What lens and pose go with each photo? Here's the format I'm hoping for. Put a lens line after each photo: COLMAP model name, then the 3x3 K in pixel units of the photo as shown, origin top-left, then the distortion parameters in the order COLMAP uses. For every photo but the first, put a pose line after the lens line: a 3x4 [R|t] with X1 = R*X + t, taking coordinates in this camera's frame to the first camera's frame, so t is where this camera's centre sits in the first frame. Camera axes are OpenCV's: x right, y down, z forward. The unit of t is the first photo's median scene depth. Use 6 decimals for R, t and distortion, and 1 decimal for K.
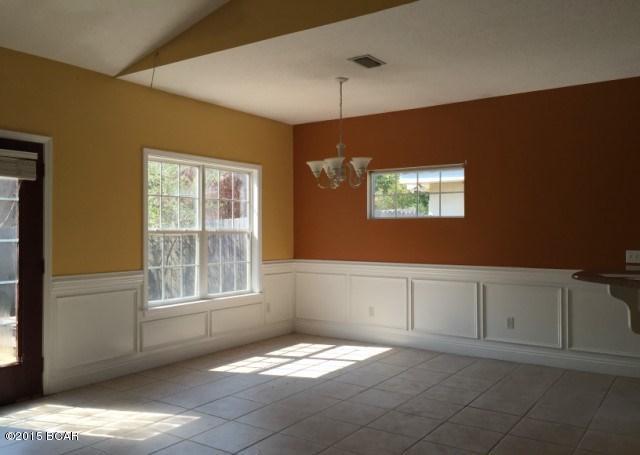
lens RADIAL K [[546.8, 0, 317.9], [0, 546.8, 229.3], [0, 0, 1]] dist [0.055147, -0.052341]
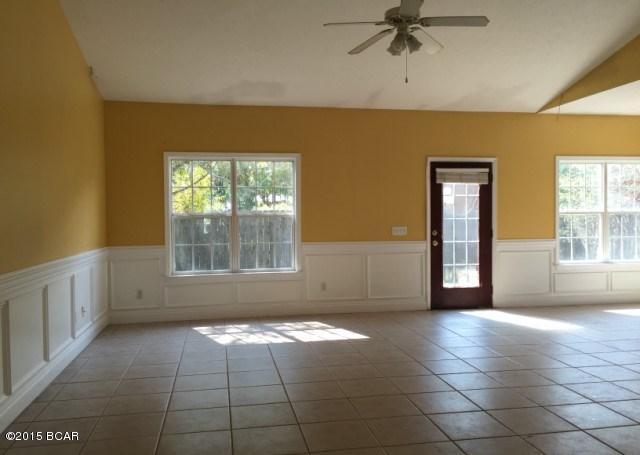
lens RADIAL K [[546.8, 0, 317.8], [0, 546.8, 227.1], [0, 0, 1]] dist [0.055147, -0.052341]
pose [[0.711028, 0.008377, -0.703114, 0.274462], [0.012262, 0.999629, 0.024309, -0.001173], [0.703057, -0.025906, 0.710661, -0.512155]]
